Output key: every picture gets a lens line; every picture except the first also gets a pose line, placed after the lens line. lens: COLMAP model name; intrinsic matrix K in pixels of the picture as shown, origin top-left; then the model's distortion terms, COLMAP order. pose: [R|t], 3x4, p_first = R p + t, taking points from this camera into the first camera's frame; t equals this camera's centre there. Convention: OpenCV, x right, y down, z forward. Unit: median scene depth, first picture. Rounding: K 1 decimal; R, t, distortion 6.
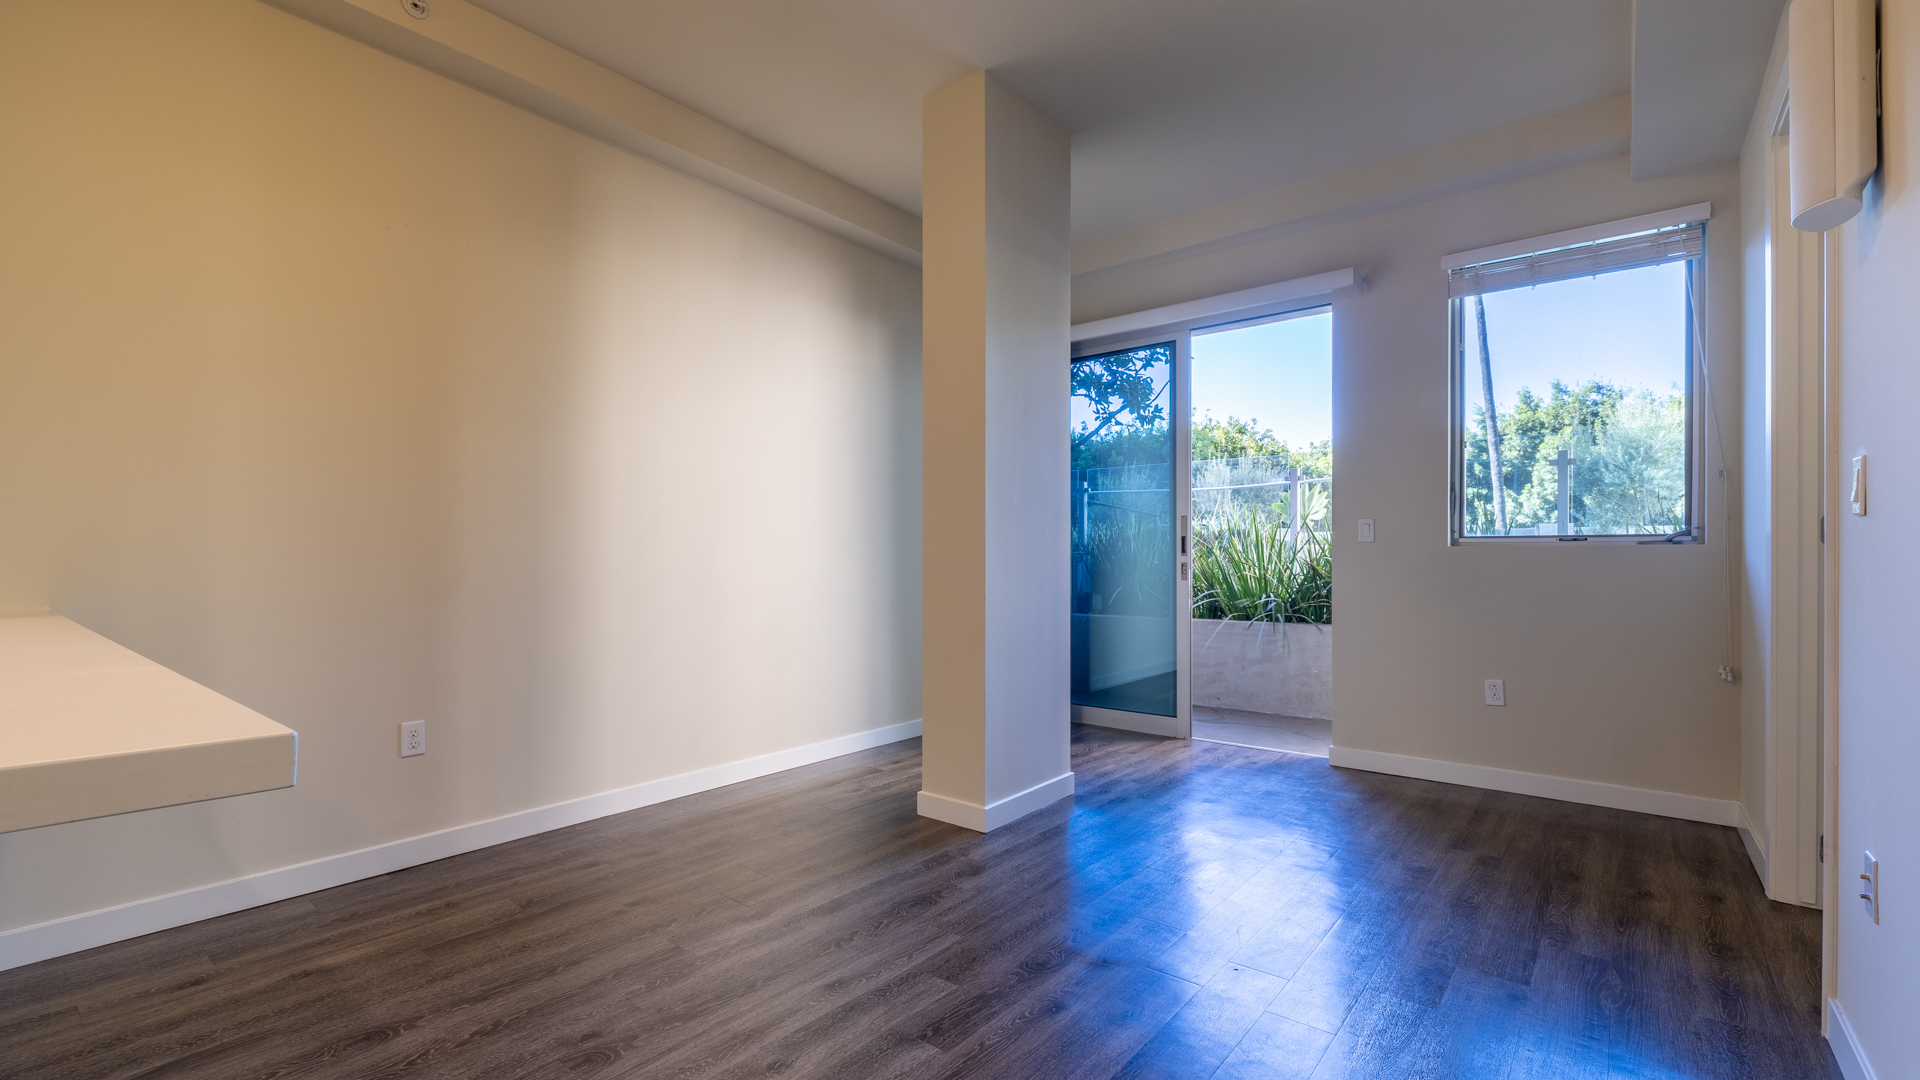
lens RADIAL K [[818.3, 0, 960.0], [0, 818.3, 540.0], [0, 0, 1]] dist [0.019677, 0.000052]
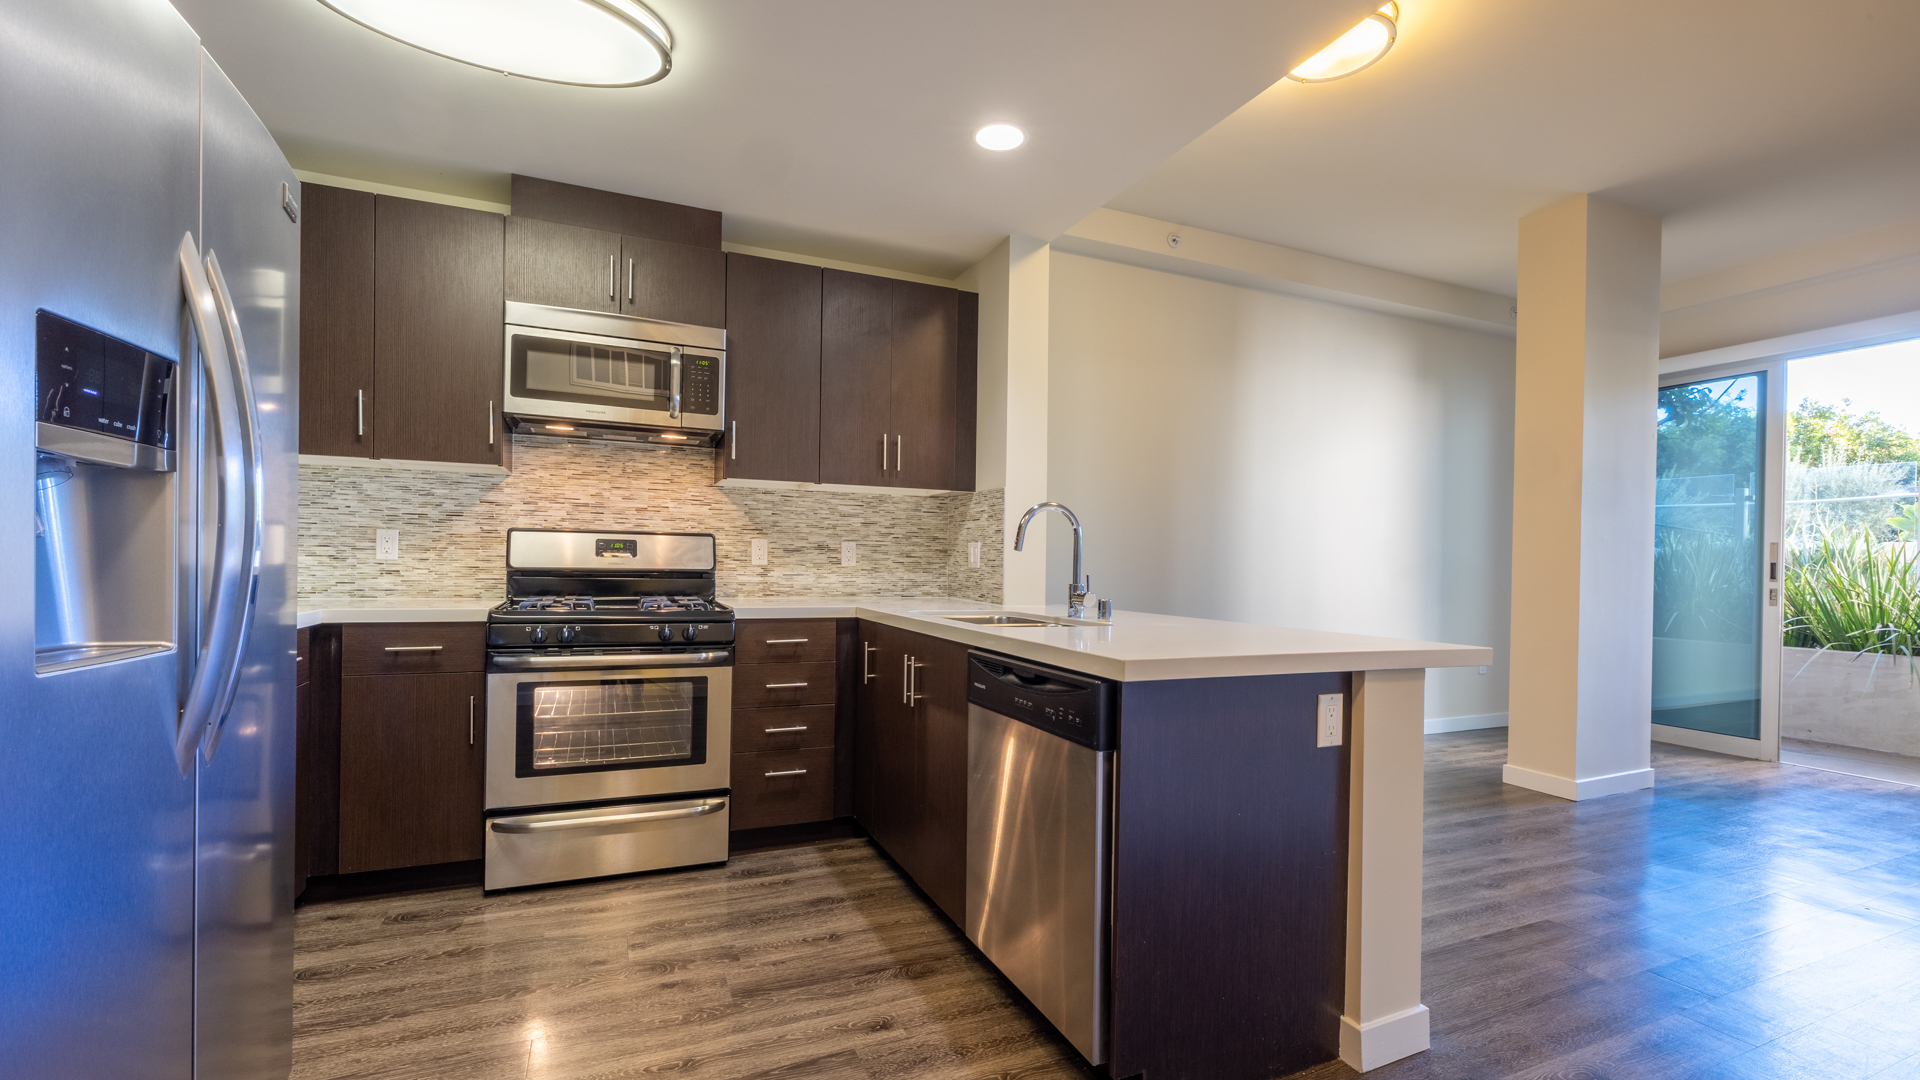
lens RADIAL K [[808.5, 0, 956.4], [0, 808.5, 564.3], [0, 0, 1]] dist [-0.000320, 0.000086]
pose [[0.886102, 0.014205, -0.463272, -0.149727], [-0.004864, 0.999760, 0.021351, -0.017569], [0.463464, -0.016665, 0.885959, -0.329885]]
